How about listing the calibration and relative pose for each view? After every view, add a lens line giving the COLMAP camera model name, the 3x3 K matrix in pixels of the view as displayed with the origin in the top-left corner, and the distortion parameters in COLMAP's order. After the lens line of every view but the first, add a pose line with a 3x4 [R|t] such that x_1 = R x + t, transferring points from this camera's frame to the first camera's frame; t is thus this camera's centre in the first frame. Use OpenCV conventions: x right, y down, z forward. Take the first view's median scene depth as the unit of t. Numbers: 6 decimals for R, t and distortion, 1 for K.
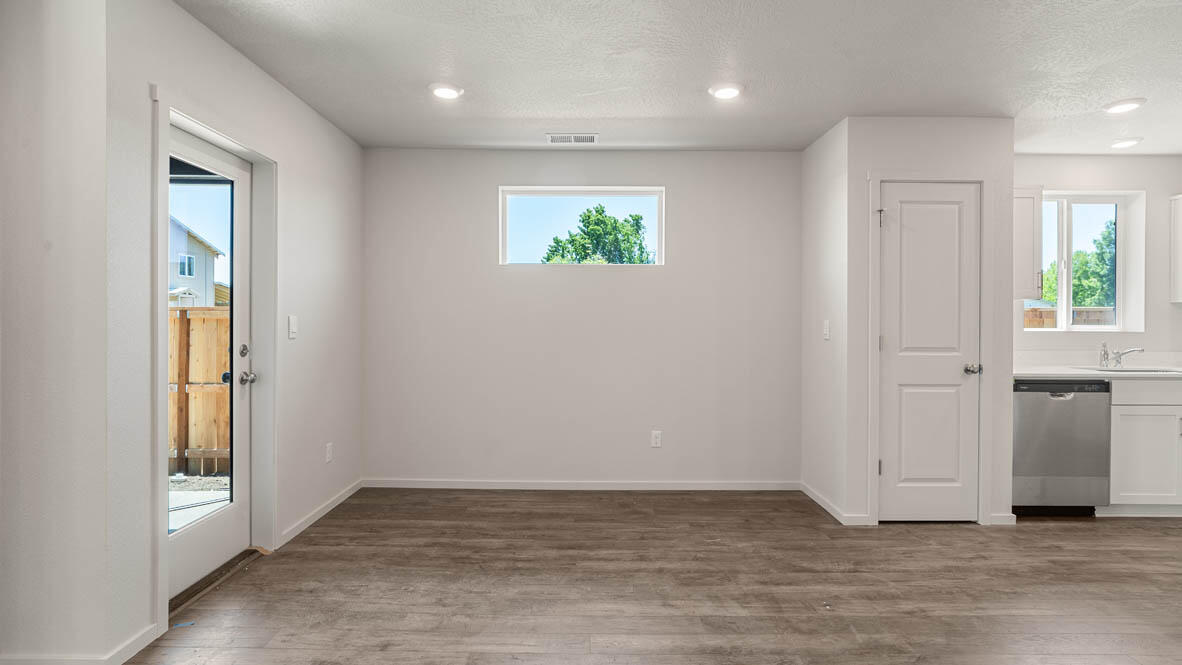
lens RADIAL K [[550.9, 0, 594.0], [0, 550.9, 330.1], [0, 0, 1]] dist [0.003289, 0.000543]
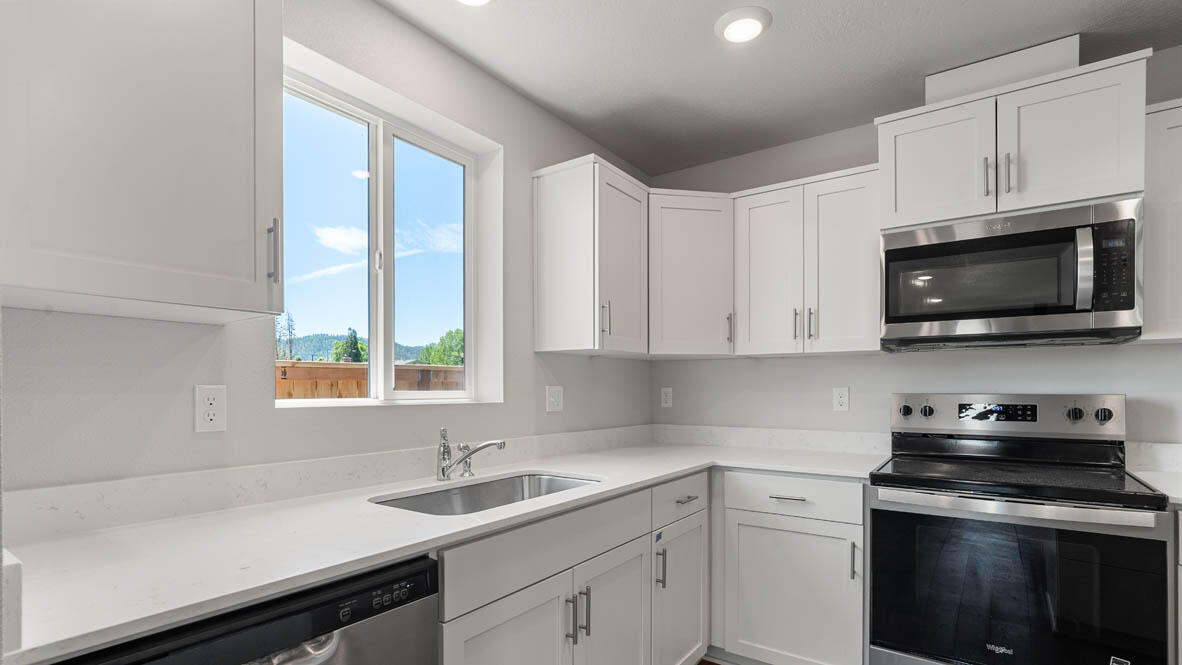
lens RADIAL K [[550.9, 0, 589.4], [0, 550.9, 387.4], [0, 0, 1]] dist [0.003289, 0.000543]
pose [[0.580293, 0.000898, 0.814407, 0.599704], [0.007761, 0.999948, -0.006632, -0.008079], [-0.814371, 0.010169, 0.580256, 0.613350]]
